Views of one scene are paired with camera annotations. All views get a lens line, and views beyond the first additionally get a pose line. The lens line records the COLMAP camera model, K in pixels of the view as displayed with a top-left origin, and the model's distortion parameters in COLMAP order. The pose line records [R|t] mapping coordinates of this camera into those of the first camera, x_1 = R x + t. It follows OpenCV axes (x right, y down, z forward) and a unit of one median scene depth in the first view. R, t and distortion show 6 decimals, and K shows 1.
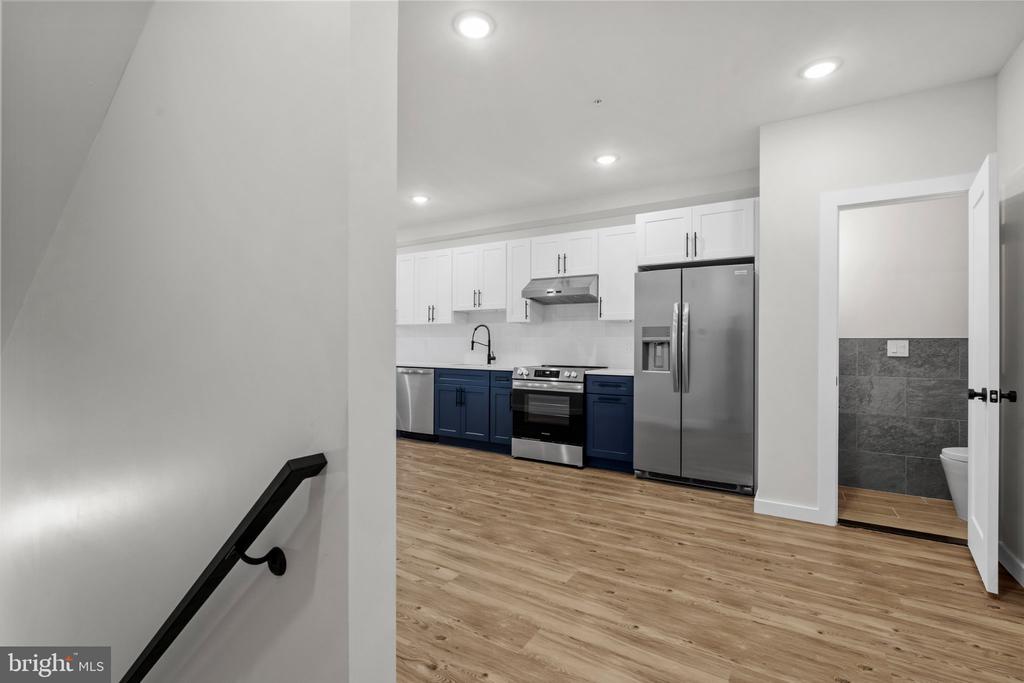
lens RADIAL K [[506.1, 0, 490.4], [0, 506.1, 345.8], [0, 0, 1]] dist [-0.002020, 0.000342]
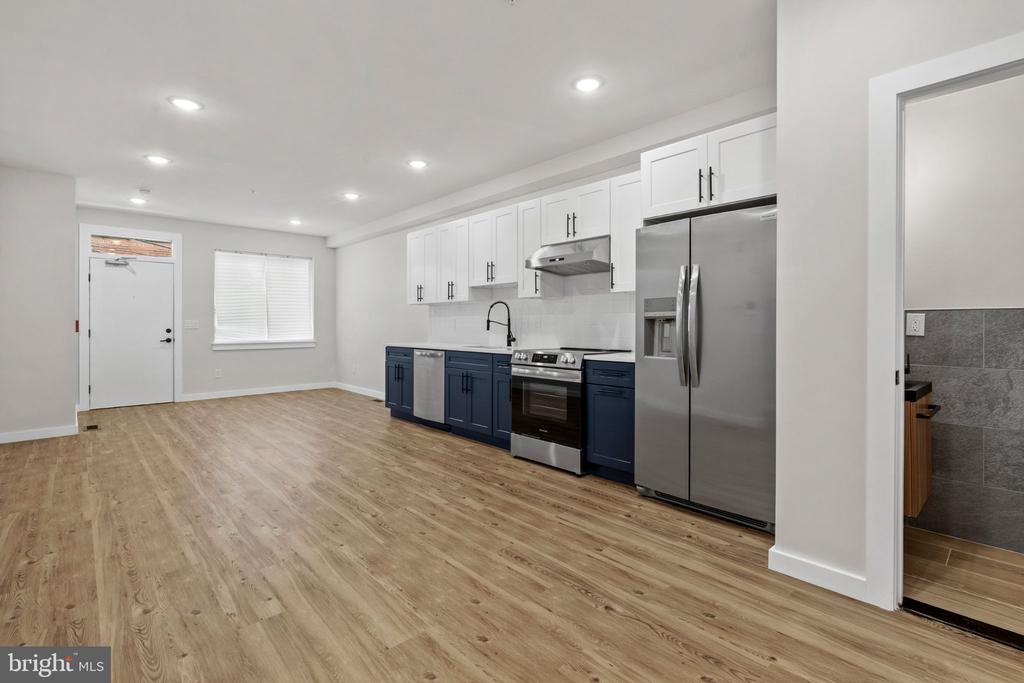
lens RADIAL K [[506.1, 0, 486.5], [0, 506.1, 328.5], [0, 0, 1]] dist [-0.002020, 0.000342]
pose [[0.958991, -0.005366, -0.283386, 0.297720], [0.006410, 0.999976, 0.002758, 0.003795], [0.283365, -0.004462, 0.959002, 0.207990]]
